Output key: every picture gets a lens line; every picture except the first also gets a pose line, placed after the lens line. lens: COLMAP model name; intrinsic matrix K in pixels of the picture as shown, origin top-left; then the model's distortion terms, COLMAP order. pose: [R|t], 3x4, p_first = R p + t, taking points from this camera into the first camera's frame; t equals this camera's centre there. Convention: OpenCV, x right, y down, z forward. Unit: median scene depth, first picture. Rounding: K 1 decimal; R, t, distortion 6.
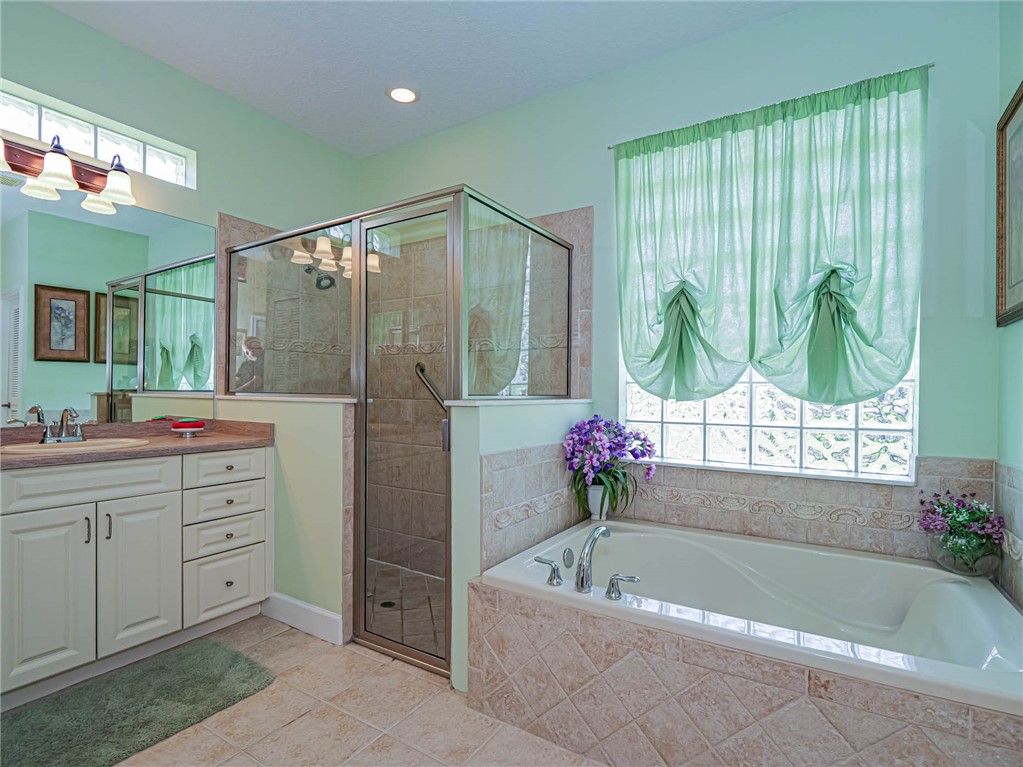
lens RADIAL K [[486.7, 0, 513.2], [0, 486.7, 387.3], [0, 0, 1]] dist [-0.005251, -0.000201]
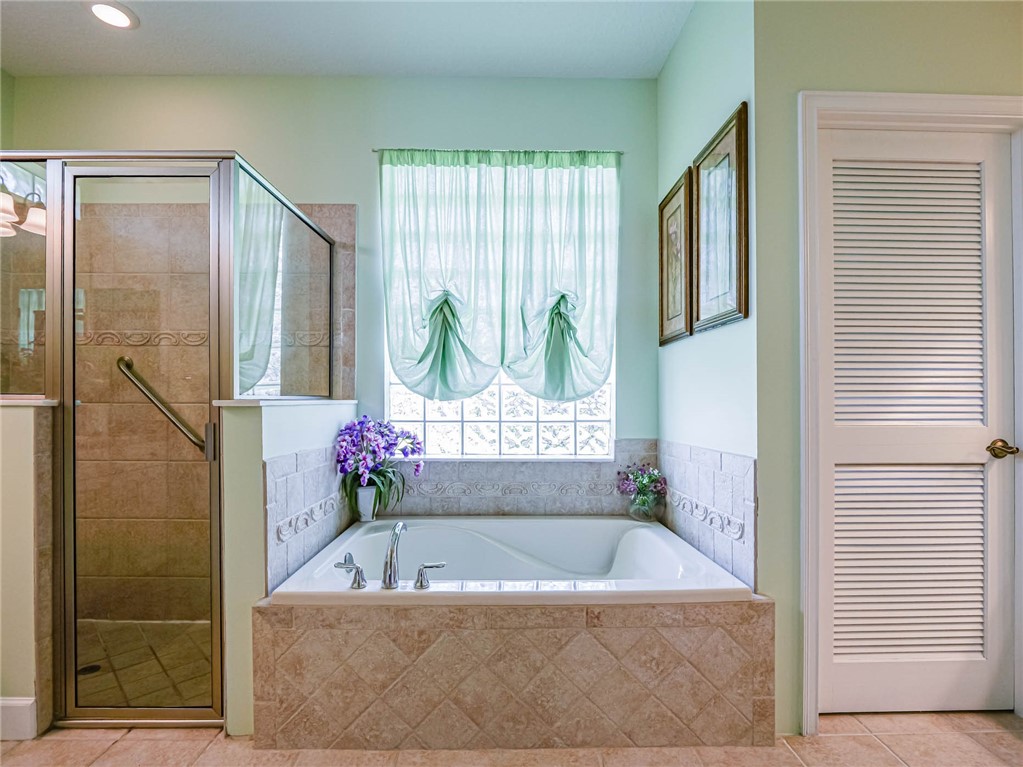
lens RADIAL K [[482.8, 0, 495.6], [0, 482.8, 389.4], [0, 0, 1]] dist [0.000700, -0.003726]
pose [[0.854227, 0.004380, 0.519882, -0.136971], [-0.001629, 0.999982, -0.005748, 0.010083], [-0.519898, 0.004063, 0.854219, 0.021741]]
